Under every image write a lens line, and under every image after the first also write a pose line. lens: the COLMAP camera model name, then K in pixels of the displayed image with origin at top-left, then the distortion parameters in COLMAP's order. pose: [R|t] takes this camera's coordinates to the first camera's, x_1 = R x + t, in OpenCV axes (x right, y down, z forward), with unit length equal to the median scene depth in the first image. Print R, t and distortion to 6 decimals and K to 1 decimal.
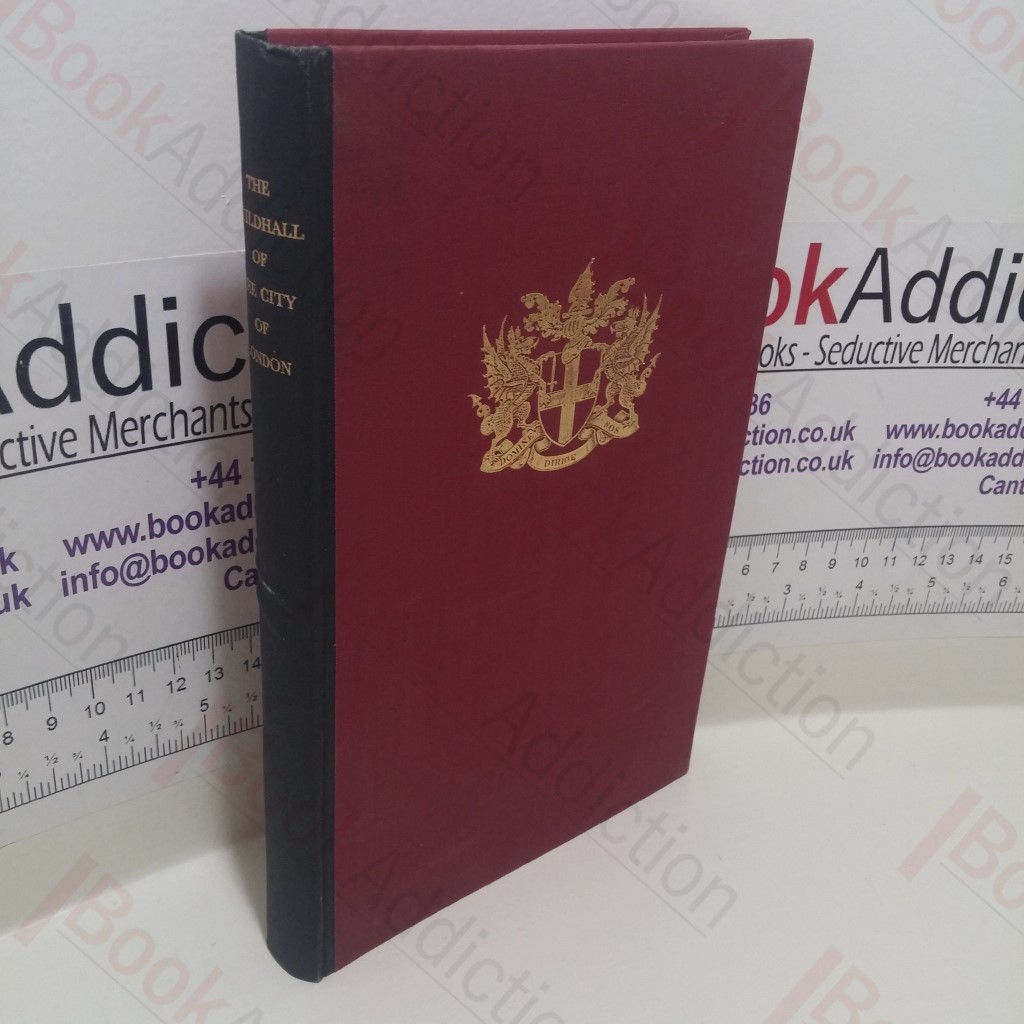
lens RADIAL K [[1221.5, 0, 502.7], [0, 1221.5, 504.0], [0, 0, 1]] dist [0.033722, 0.000000]
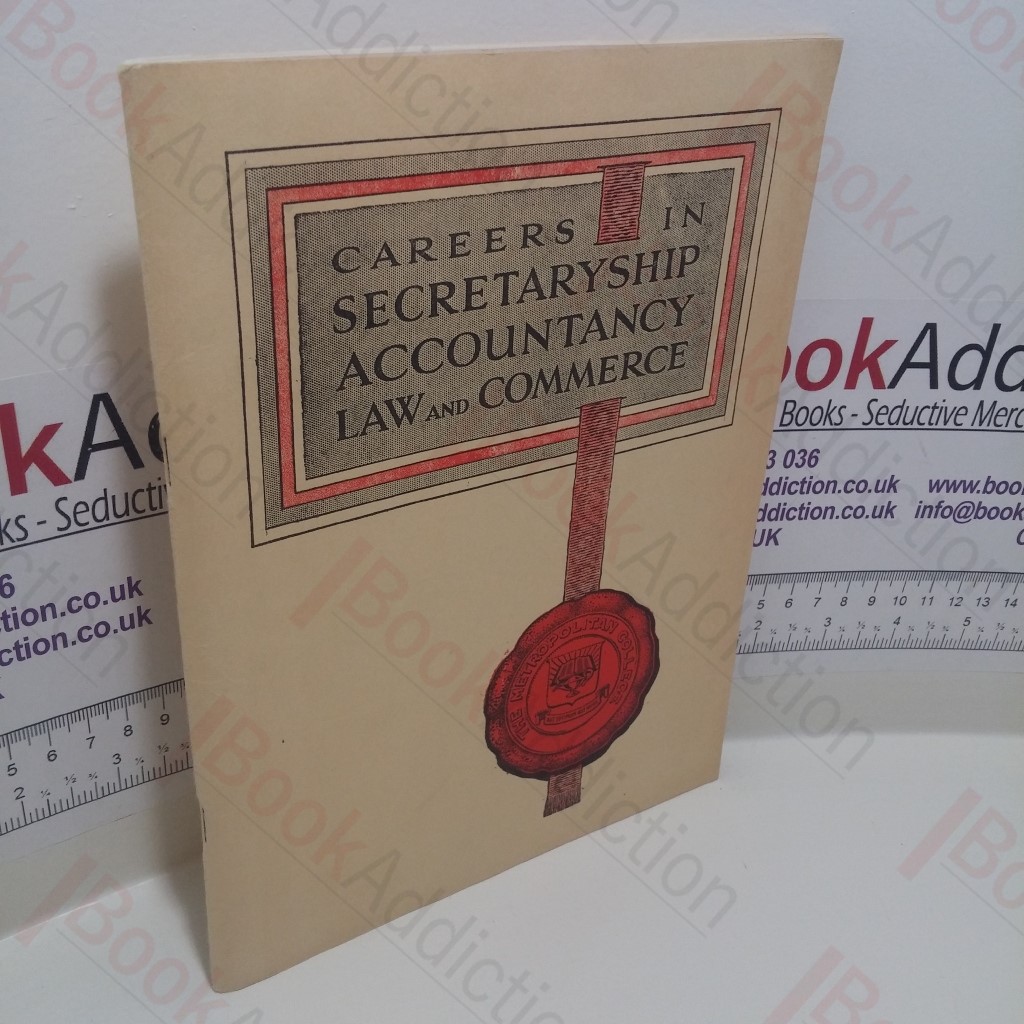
lens RADIAL K [[1221.5, 0, 499.1], [0, 1221.5, 498.2], [0, 0, 1]] dist [0.033722, 0.000000]
pose [[0.995664, 0.054540, -0.075361, 0.020950], [-0.050317, 0.997114, 0.056843, -0.094183], [0.078244, -0.052805, 0.995535, -0.102798]]
